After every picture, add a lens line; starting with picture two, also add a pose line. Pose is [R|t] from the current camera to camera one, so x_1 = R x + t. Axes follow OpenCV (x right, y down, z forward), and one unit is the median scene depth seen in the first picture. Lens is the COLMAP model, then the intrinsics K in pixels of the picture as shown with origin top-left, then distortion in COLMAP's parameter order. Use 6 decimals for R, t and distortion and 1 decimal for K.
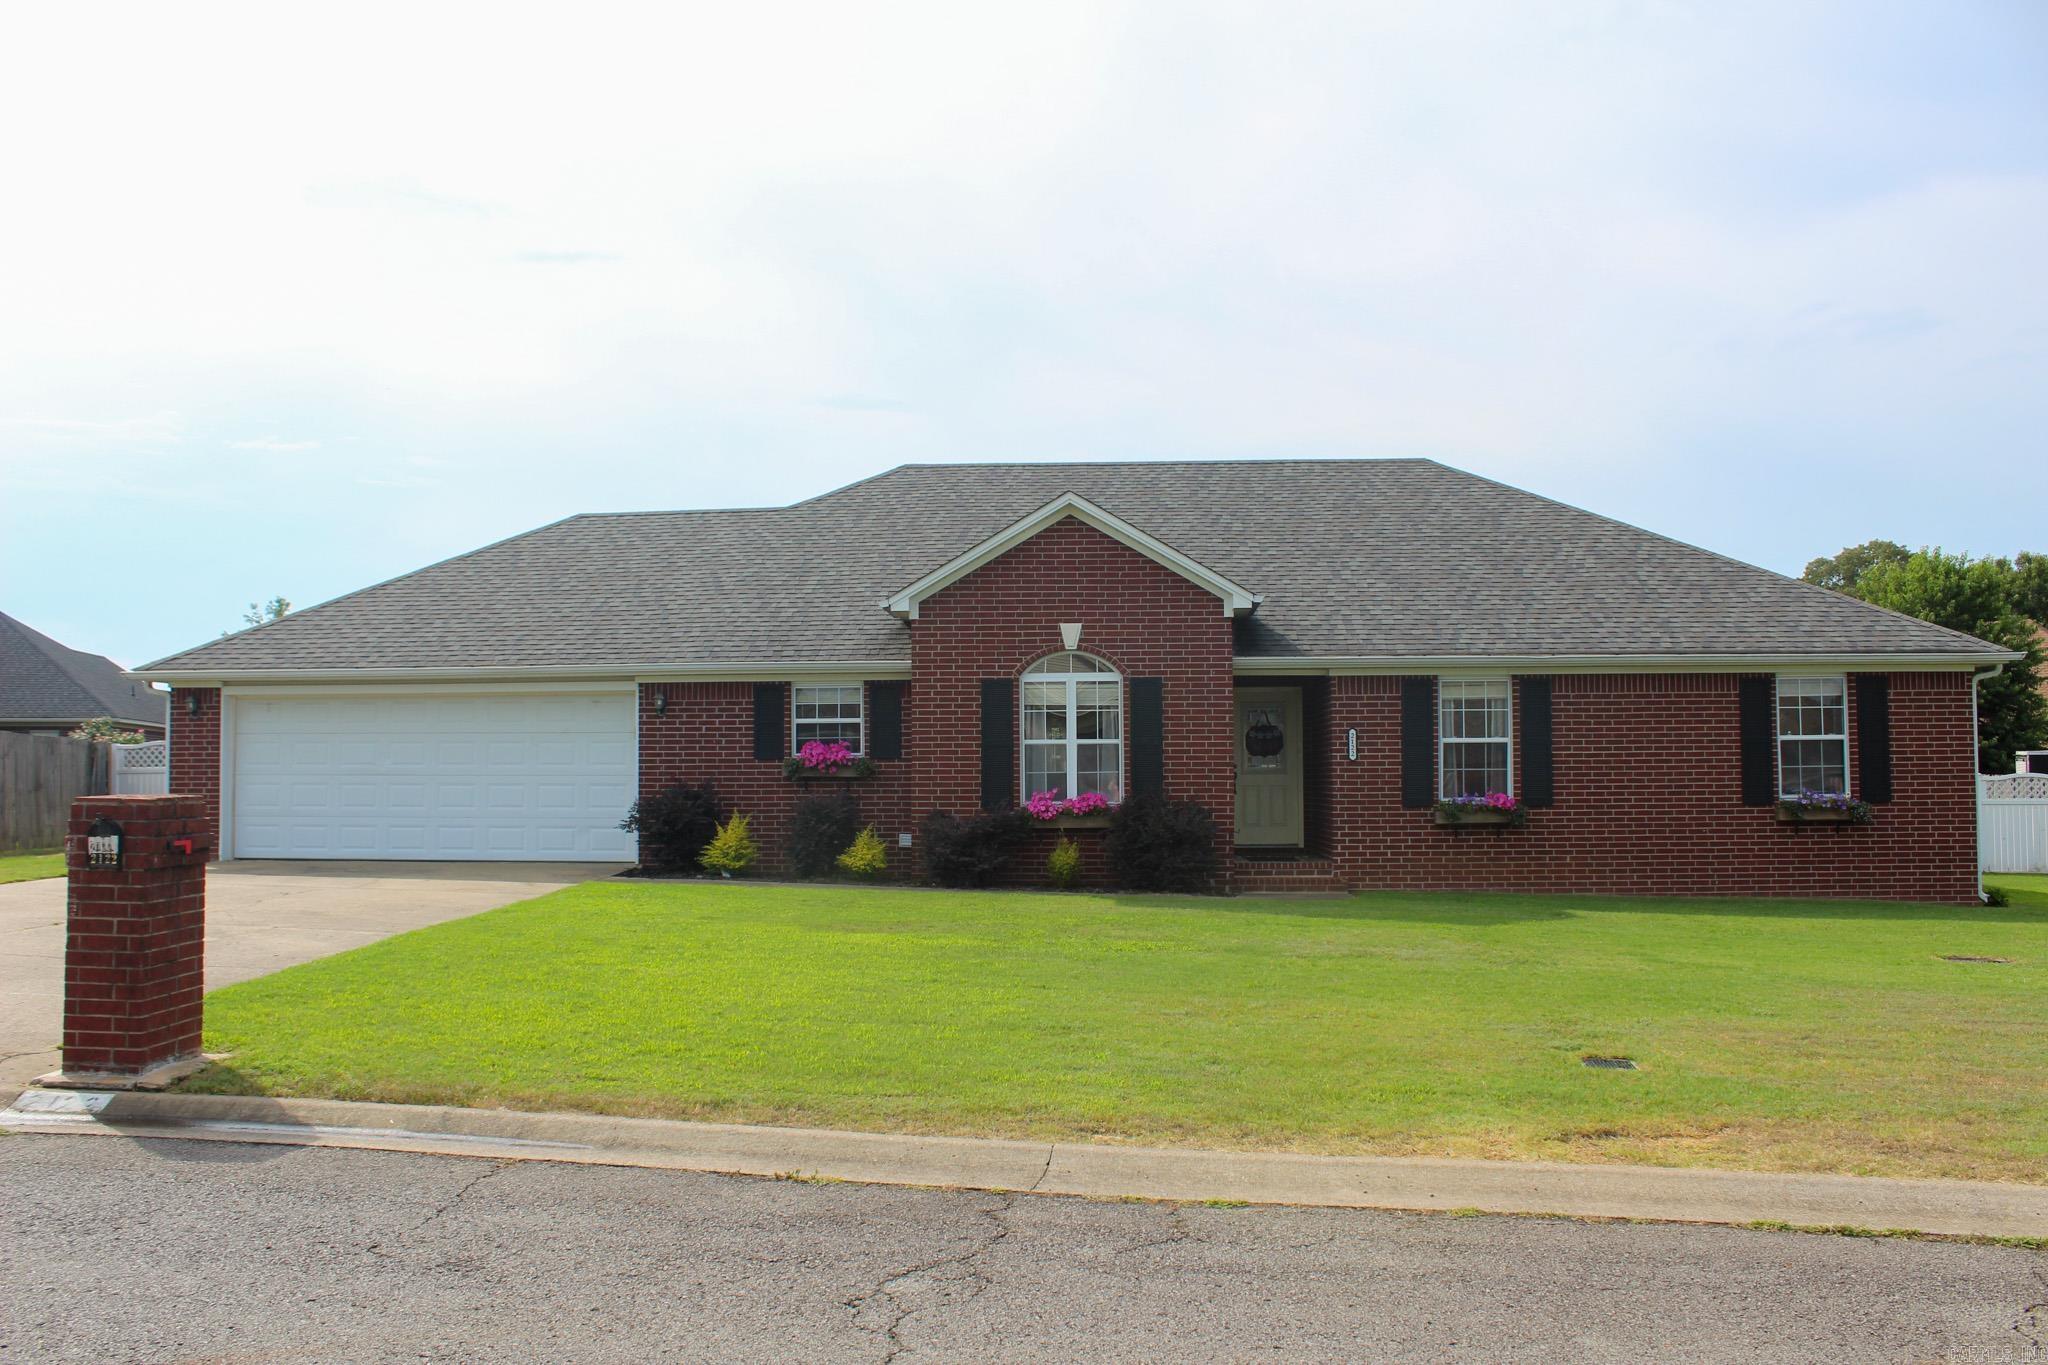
lens RADIAL K [[1755.6, 0, 1021.3], [0, 1755.6, 693.5], [0, 0, 1]] dist [-0.135870, 0.131493]
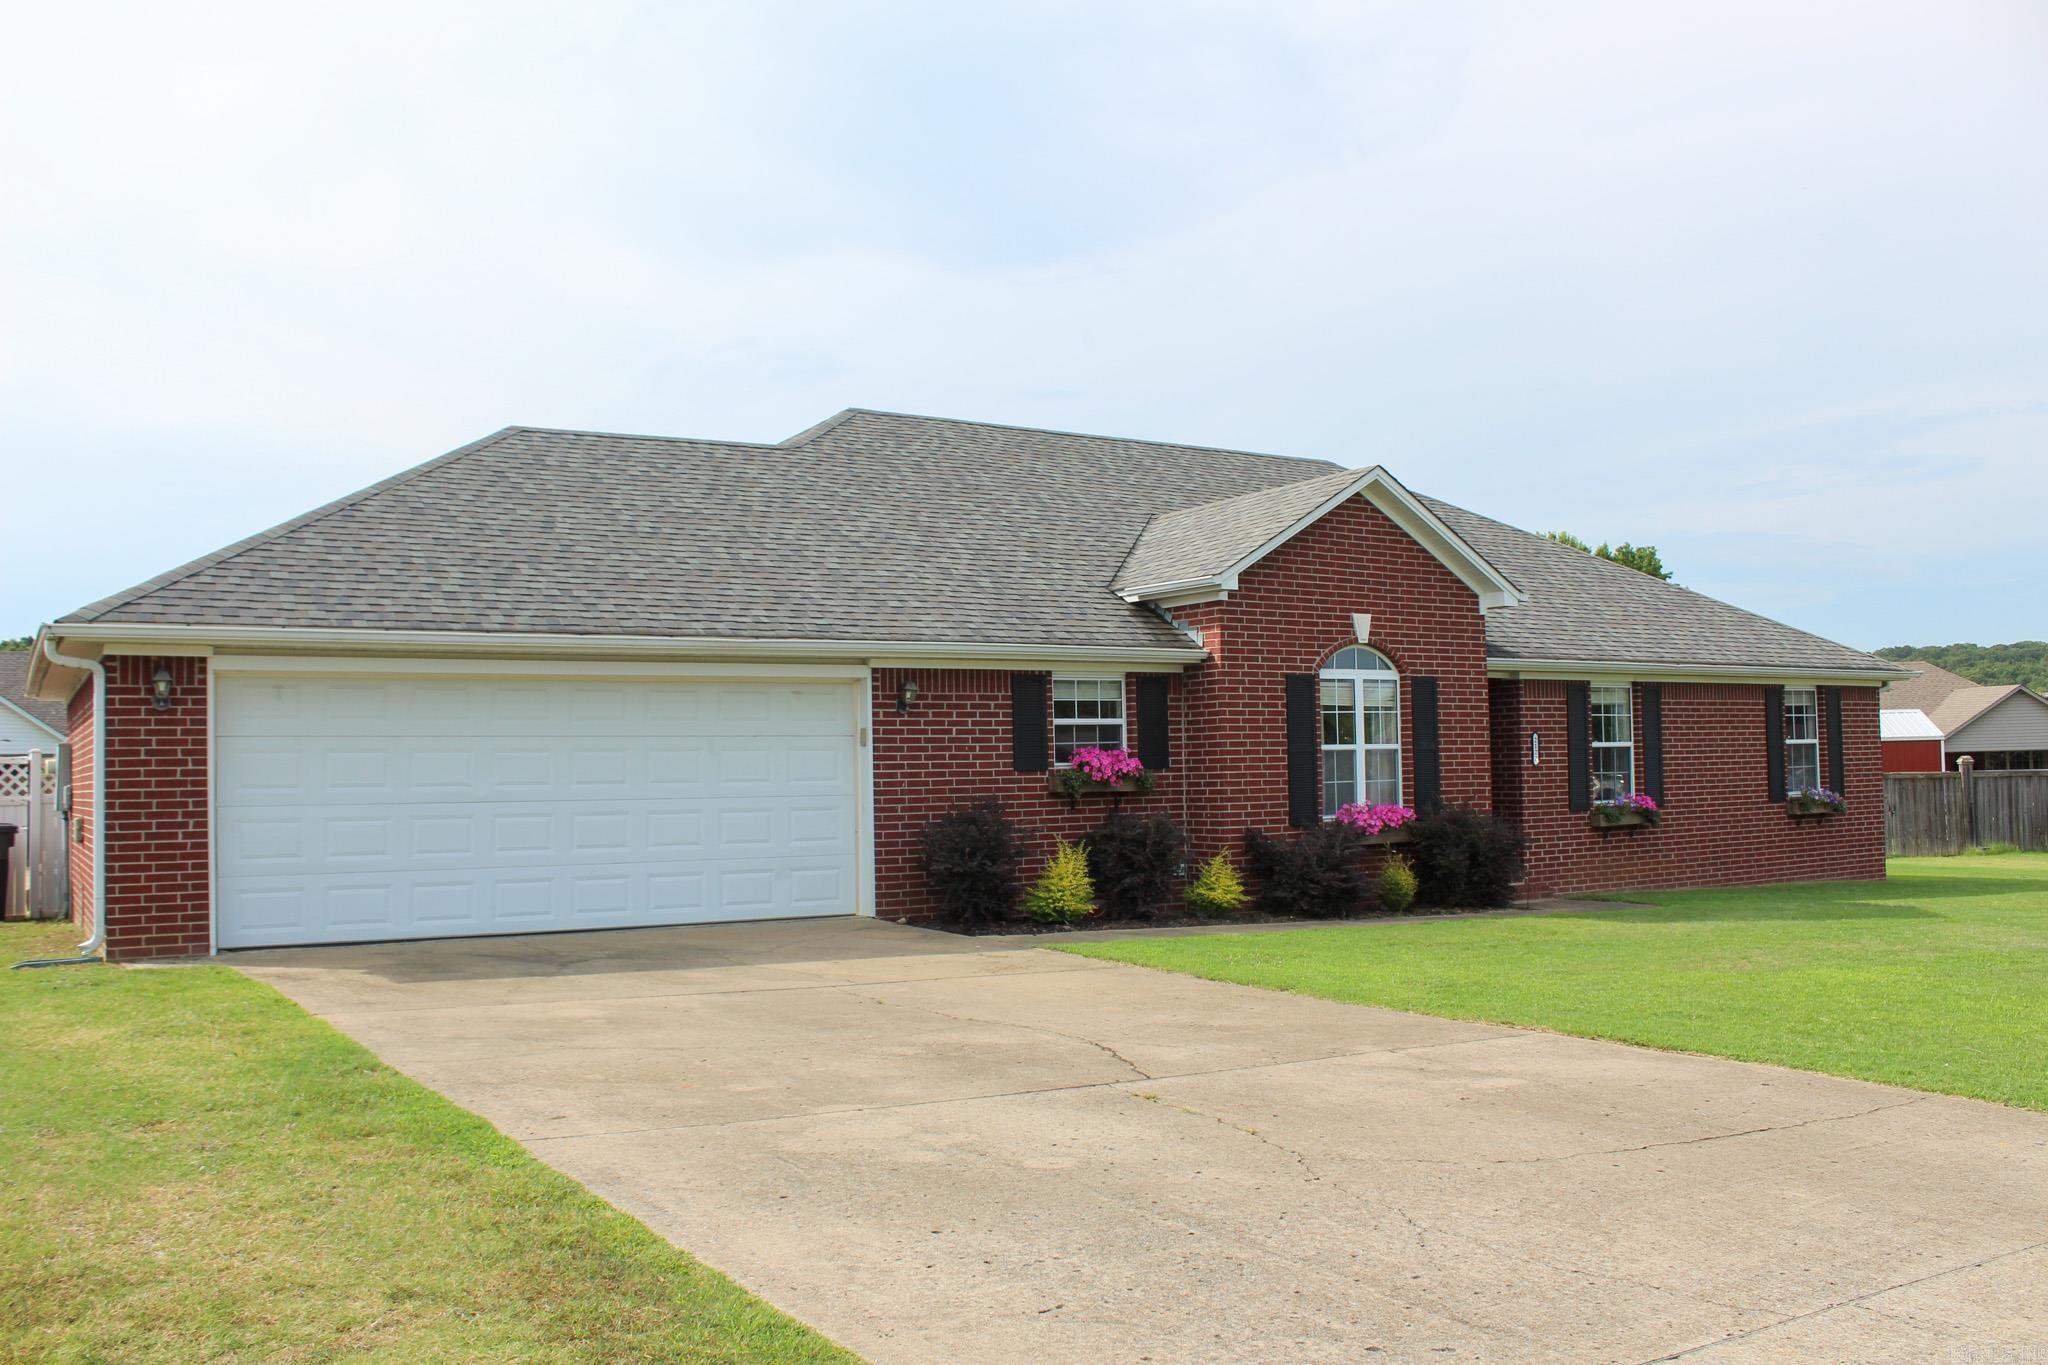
lens RADIAL K [[1755.6, 0, 1024.9], [0, 1755.6, 679.9], [0, 0, 1]] dist [-0.135870, 0.131493]
pose [[0.789350, 0.022160, 0.613543, -0.643517], [-0.012782, 0.999725, -0.019664, 0.013012], [-0.613810, 0.007679, 0.789416, 0.401806]]
